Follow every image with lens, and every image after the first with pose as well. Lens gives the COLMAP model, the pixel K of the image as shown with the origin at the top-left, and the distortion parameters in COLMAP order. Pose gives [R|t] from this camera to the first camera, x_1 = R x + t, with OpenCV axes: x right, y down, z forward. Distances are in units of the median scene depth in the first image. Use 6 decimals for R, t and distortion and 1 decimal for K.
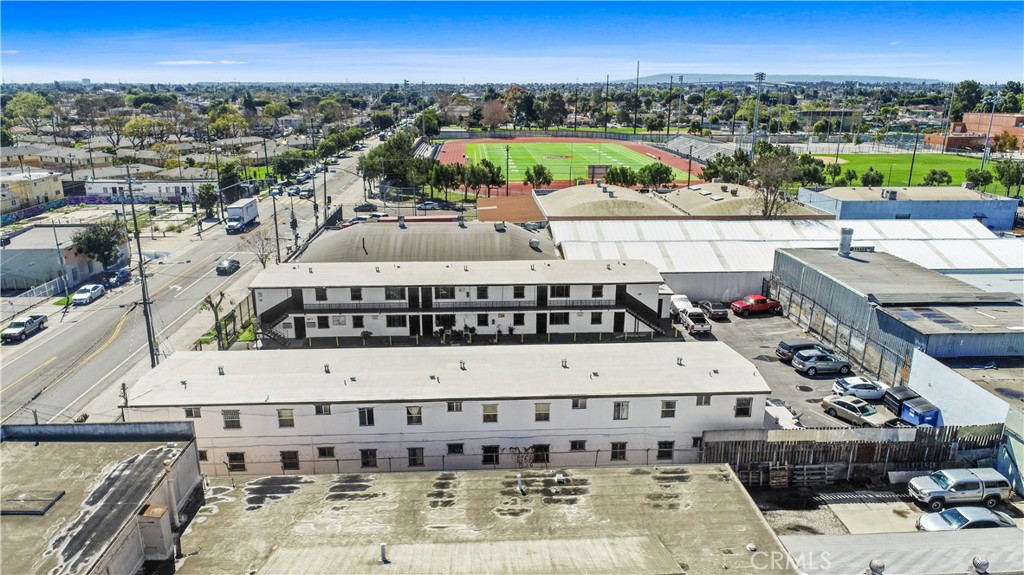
lens RADIAL K [[695.3, 0, 512.0], [0, 695.3, 287.5], [0, 0, 1]] dist [-0.010194, 0.002482]
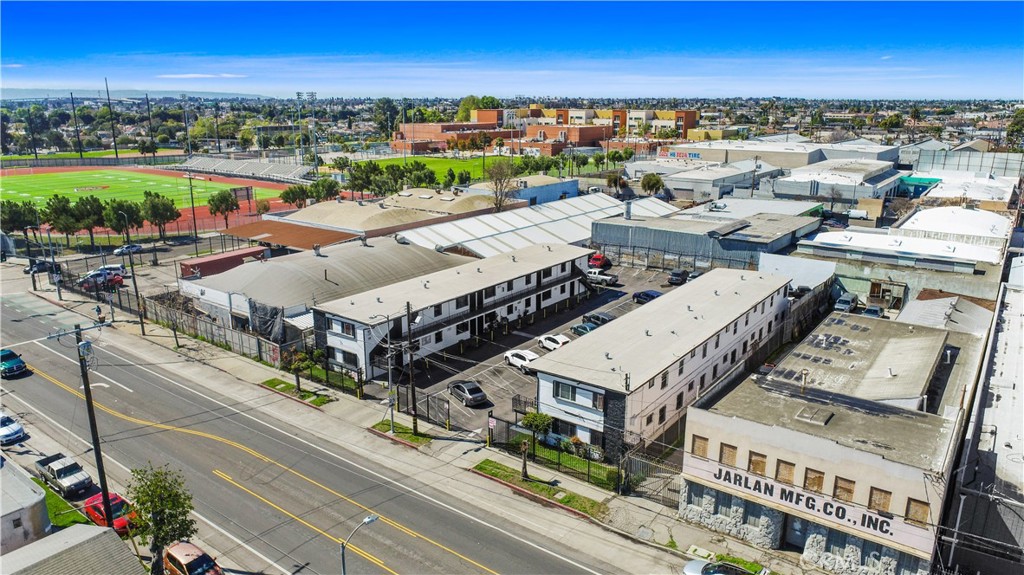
lens RADIAL K [[695.3, 0, 512.0], [0, 695.3, 287.5], [0, 0, 1]] dist [-0.010194, 0.002482]
pose [[0.643988, -0.201188, 0.738108, -0.771638], [0.216444, 0.973297, 0.076449, -0.066722], [-0.733779, 0.110527, 0.670337, 0.180425]]
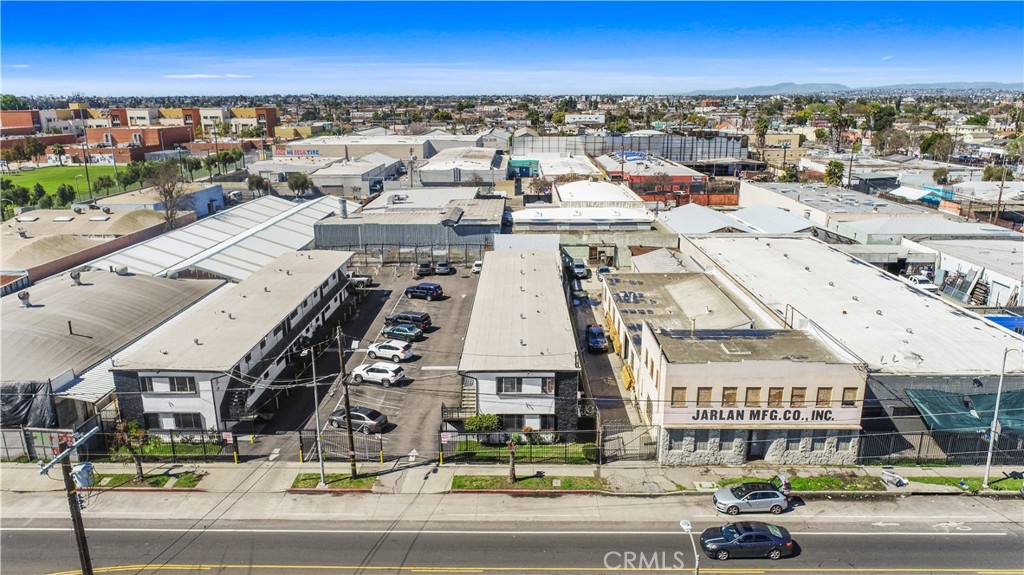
lens RADIAL K [[695.3, 0, 512.0], [0, 695.3, 287.5], [0, 0, 1]] dist [-0.010194, 0.002482]
pose [[0.074038, -0.267249, 0.960779, -0.870279], [0.286194, 0.928592, 0.236242, -0.144427], [-0.955307, 0.257478, 0.145236, 0.462783]]
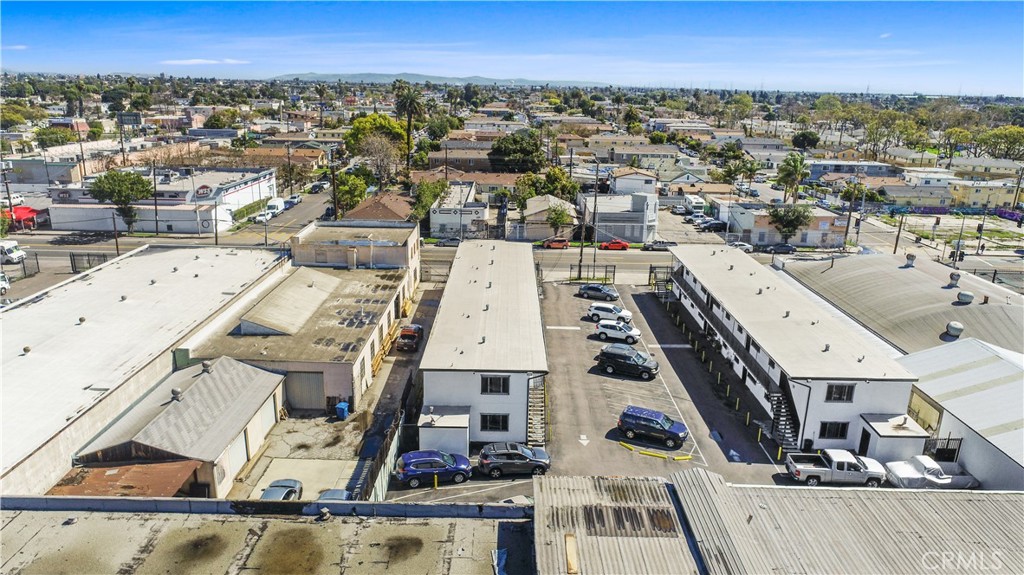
lens RADIAL K [[695.3, 0, 512.0], [0, 695.3, 287.5], [0, 0, 1]] dist [-0.010194, 0.002482]
pose [[-0.060991, 0.275187, -0.959454, 0.745627], [-0.300050, 0.911729, 0.280572, -0.171506], [0.951972, 0.304997, 0.026963, 0.580992]]
